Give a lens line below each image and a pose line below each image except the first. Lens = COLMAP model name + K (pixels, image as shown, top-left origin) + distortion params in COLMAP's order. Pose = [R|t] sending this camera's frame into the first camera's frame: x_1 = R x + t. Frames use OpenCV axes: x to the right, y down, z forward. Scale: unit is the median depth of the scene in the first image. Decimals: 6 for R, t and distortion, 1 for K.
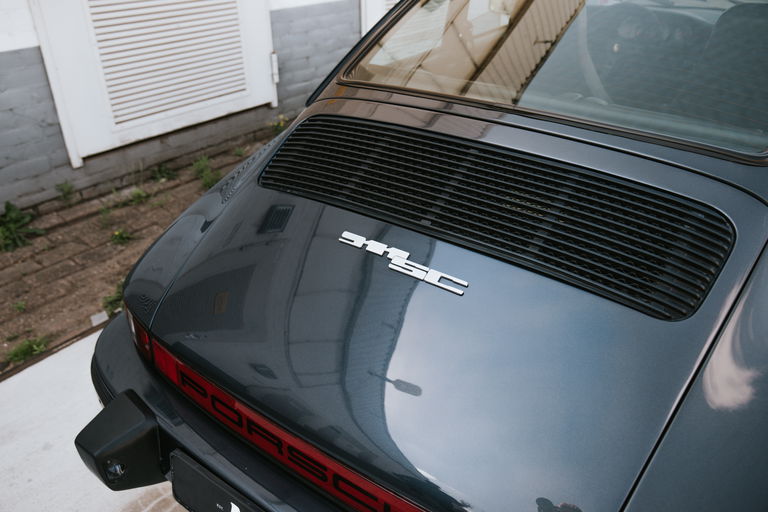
lens RADIAL K [[631.6, 0, 384.0], [0, 631.6, 256.0], [0, 0, 1]] dist [-0.006962, -0.009516]
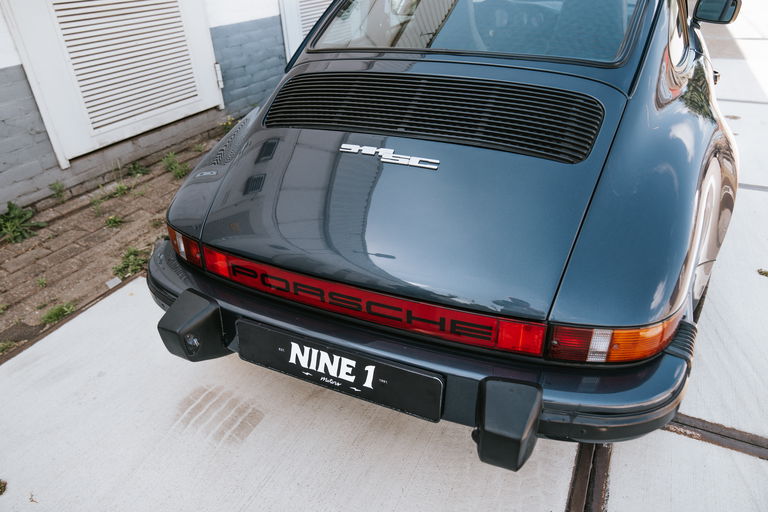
lens RADIAL K [[534.5, 0, 391.4], [0, 534.5, 254.4], [0, 0, 1]] dist [-0.022436, 0.002919]
pose [[0.979507, -0.130915, 0.153059, -0.068501], [0.128719, 0.991385, 0.024217, 0.075856], [-0.154911, -0.004019, 0.987920, -0.071149]]
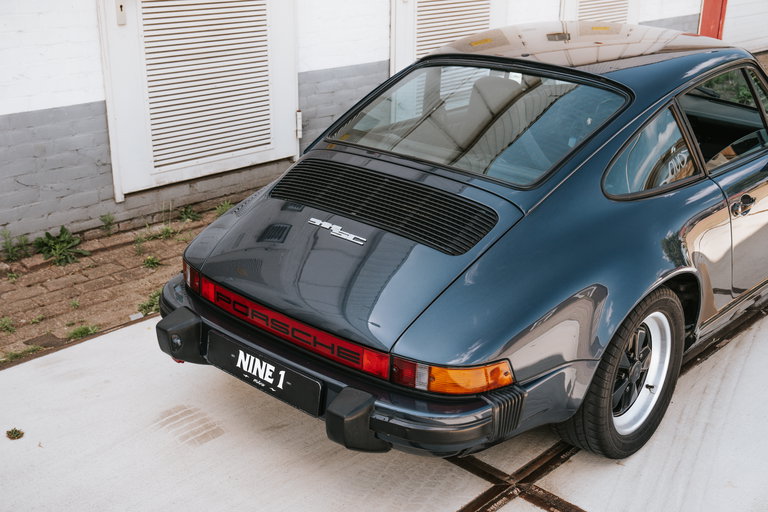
lens RADIAL K [[958.5, 0, 384.0], [0, 958.5, 256.0], [0, 0, 1]] dist [0.024125, 0.004322]
pose [[0.994408, 0.053035, -0.091322, 0.167682], [-0.066131, 0.986932, -0.146944, 0.191916], [0.082335, 0.152161, 0.984920, -0.708816]]
